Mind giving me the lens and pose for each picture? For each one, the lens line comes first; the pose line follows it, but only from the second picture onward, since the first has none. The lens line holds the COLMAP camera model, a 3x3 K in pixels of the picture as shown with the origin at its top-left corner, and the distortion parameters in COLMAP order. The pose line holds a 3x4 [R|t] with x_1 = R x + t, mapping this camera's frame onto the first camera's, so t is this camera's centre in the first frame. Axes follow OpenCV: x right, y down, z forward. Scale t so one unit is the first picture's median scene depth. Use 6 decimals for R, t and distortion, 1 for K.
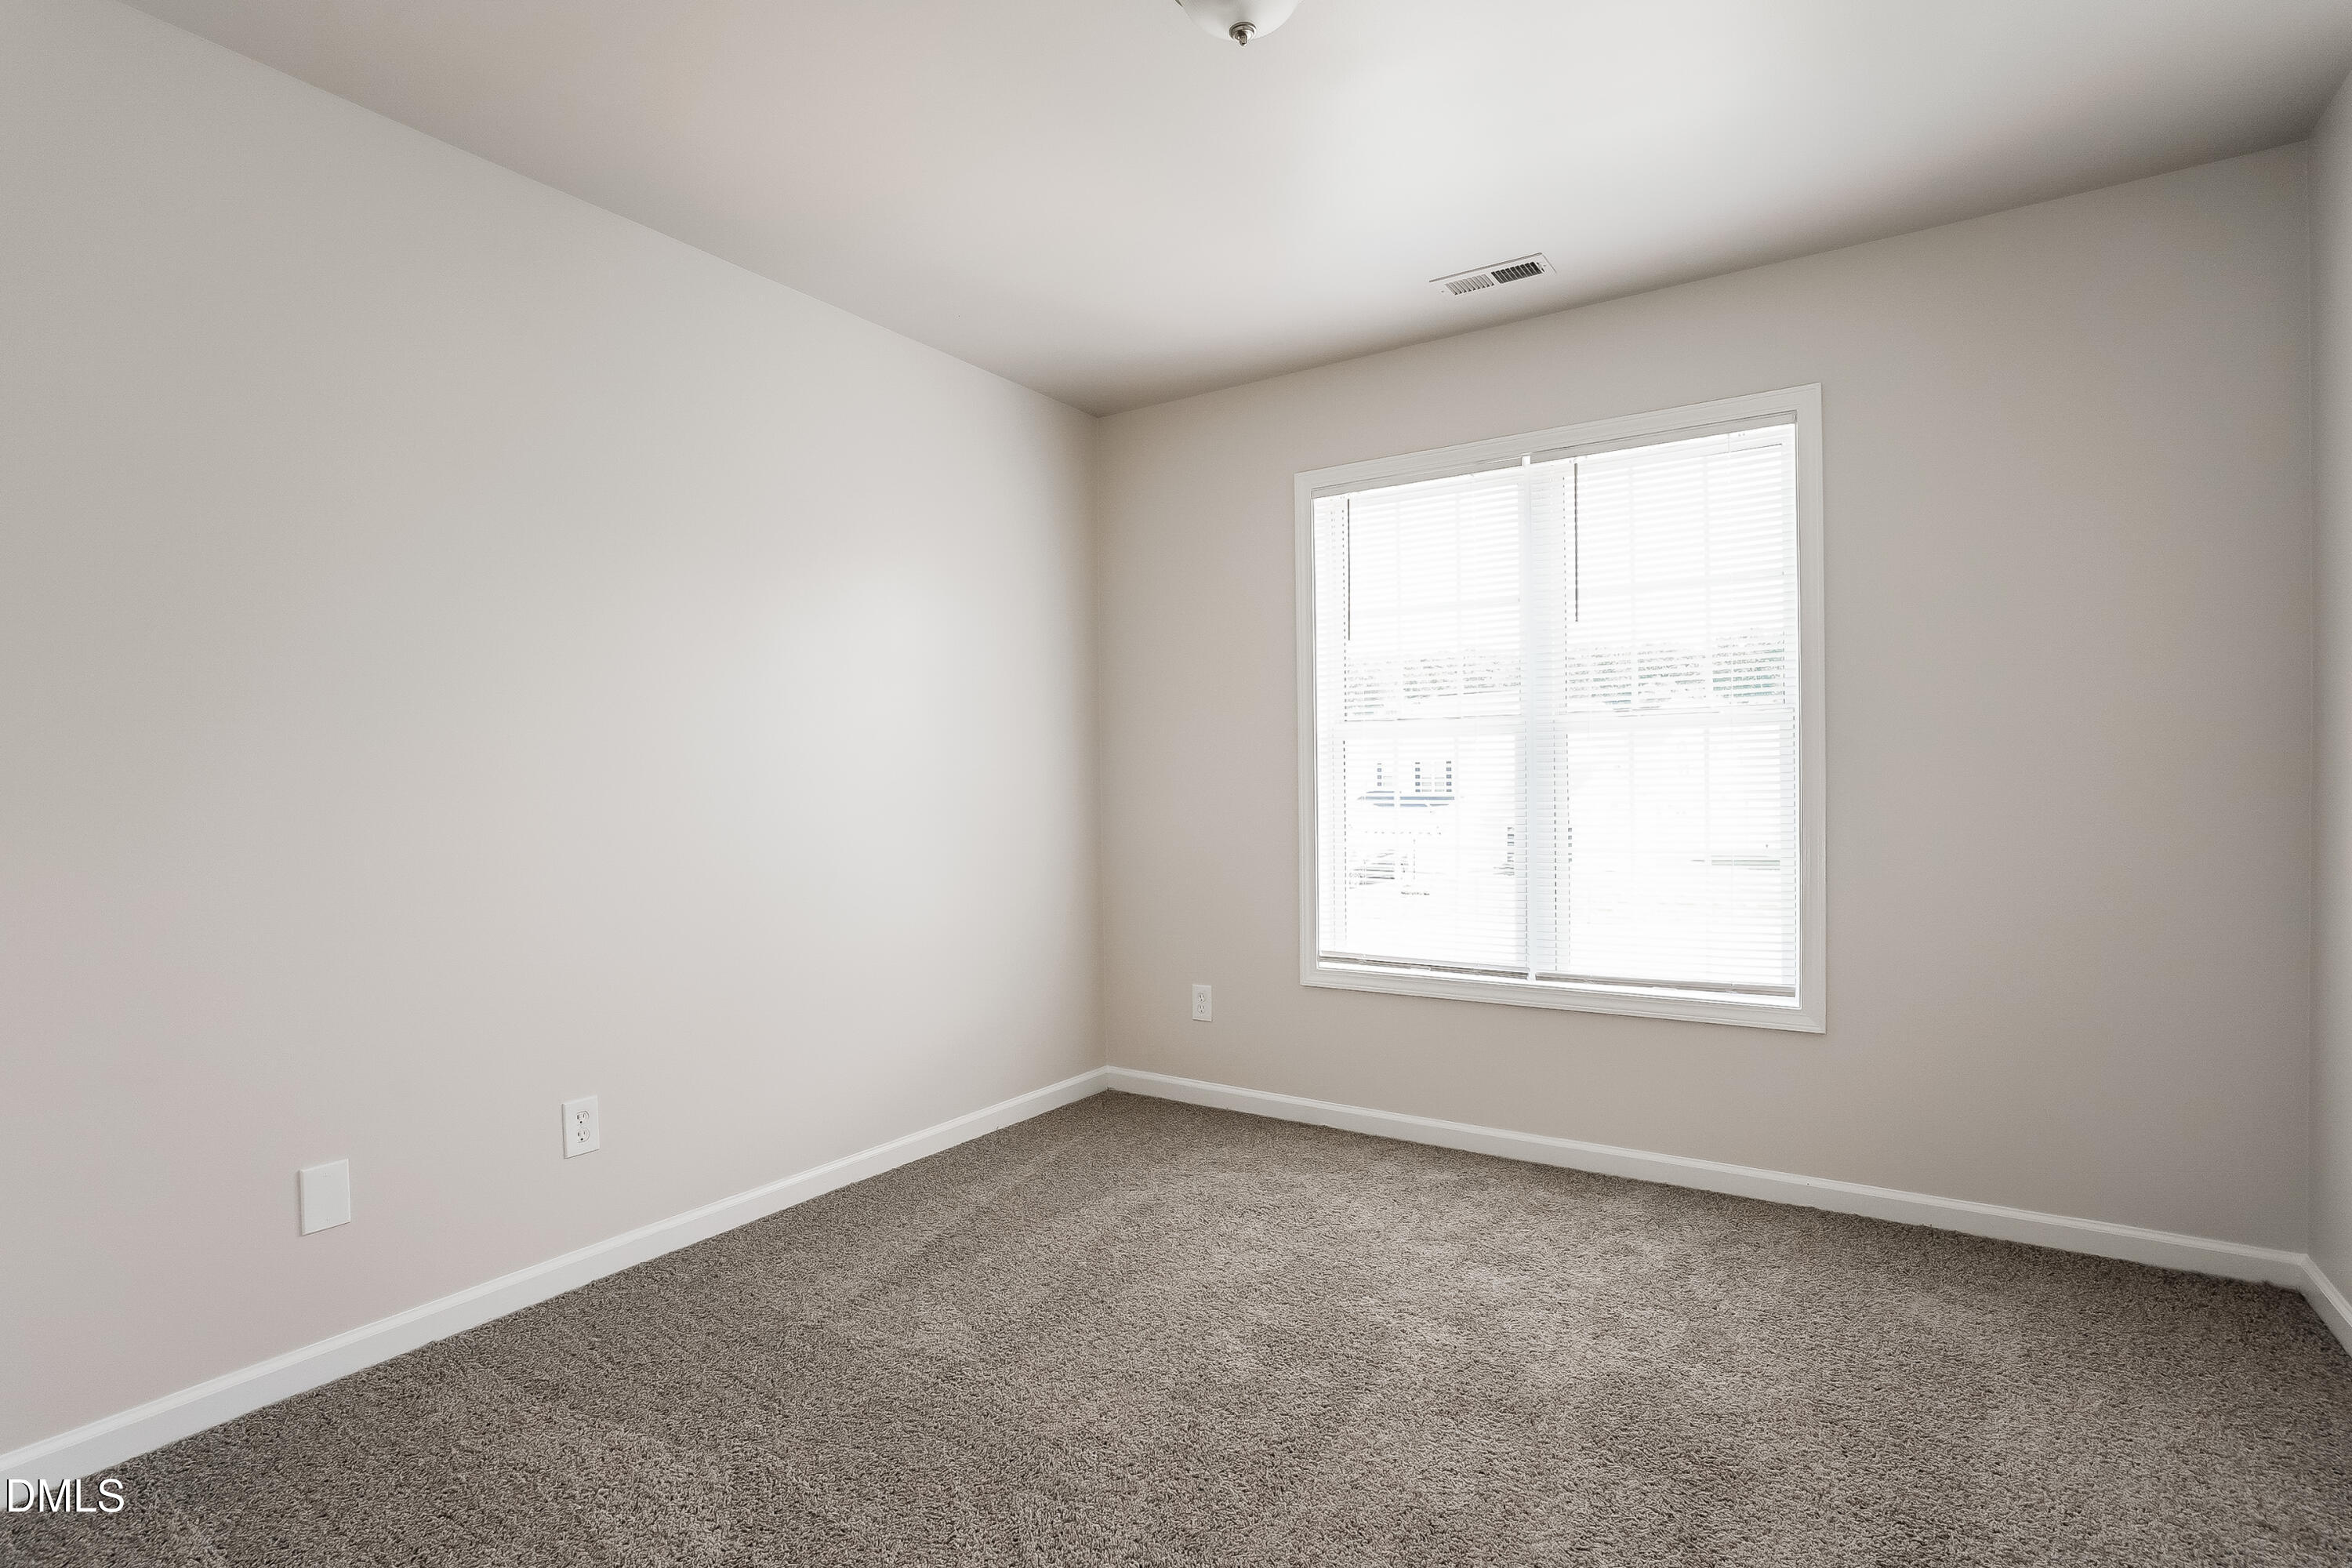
lens RADIAL K [[816.9, 0, 1175.0], [0, 816.9, 789.3], [0, 0, 1]] dist [-0.000775, -0.000175]
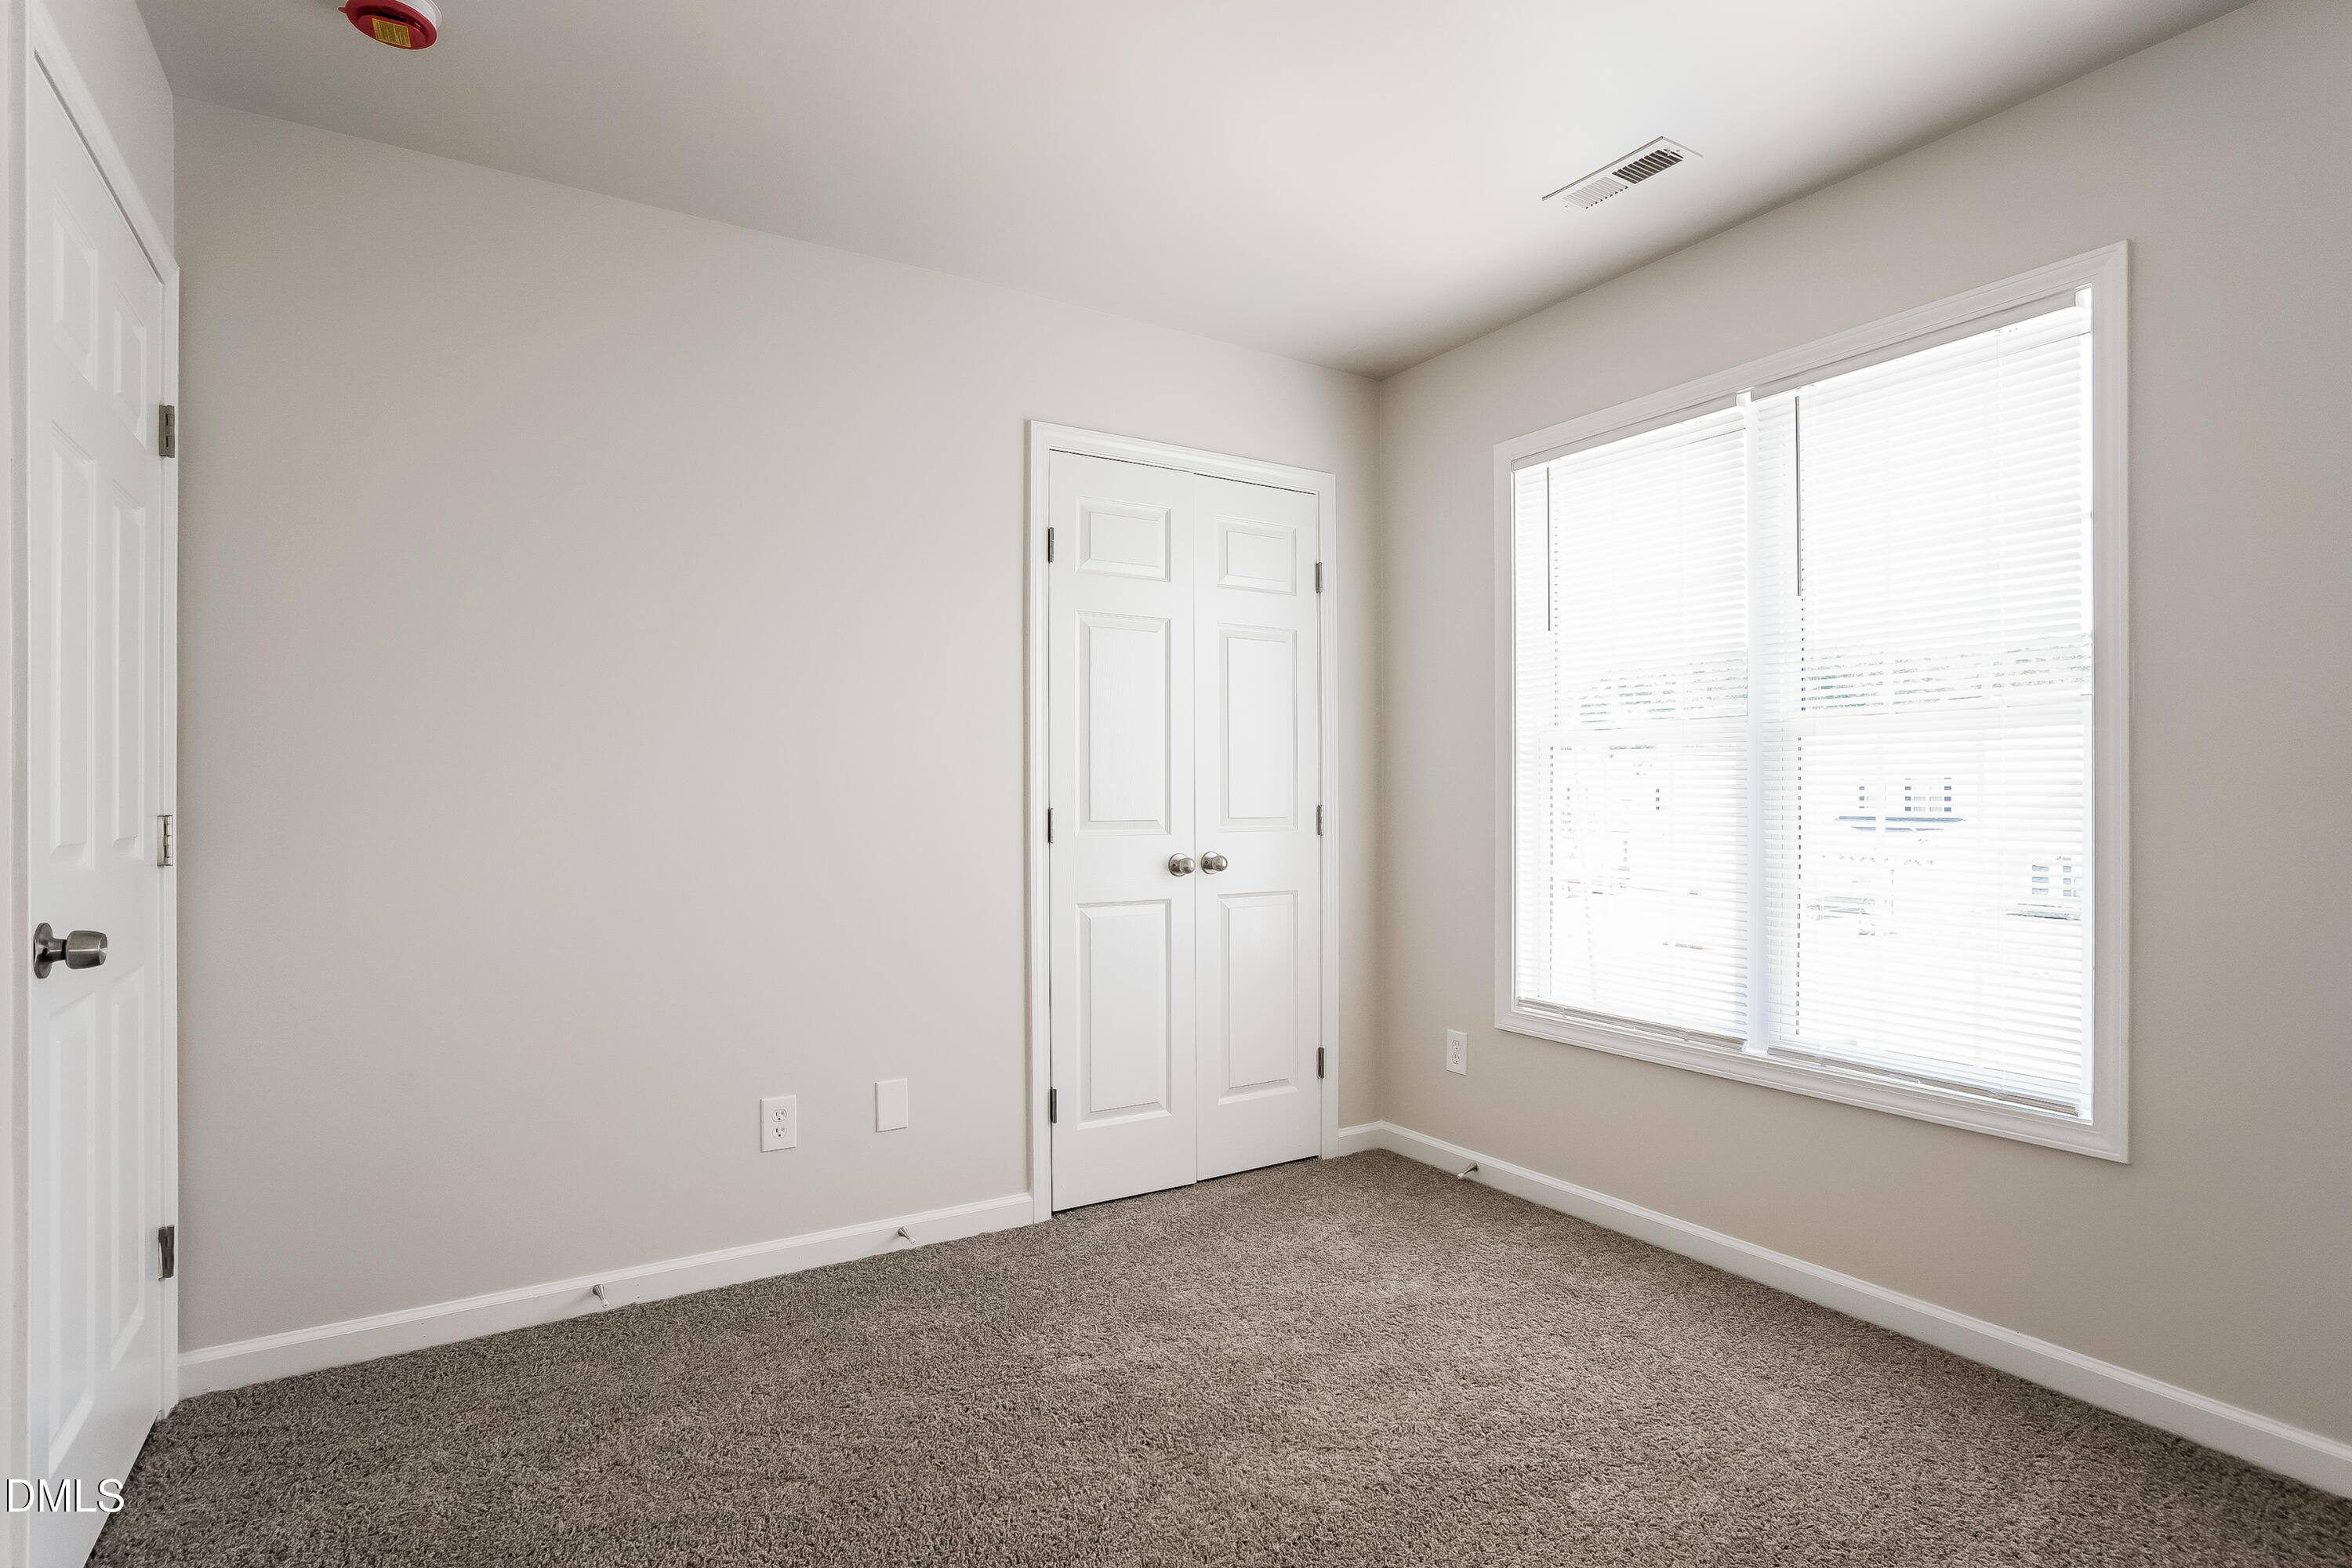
lens RADIAL K [[1183.1, 0, 1178.3], [0, 1183.1, 780.9], [0, 0, 1]] dist [-0.002233, 0.000127]
pose [[0.844021, 0.002987, -0.536302, 0.545889], [-0.009820, 0.999903, -0.009886, -0.009635], [0.536220, 0.013610, 0.843968, -0.252089]]
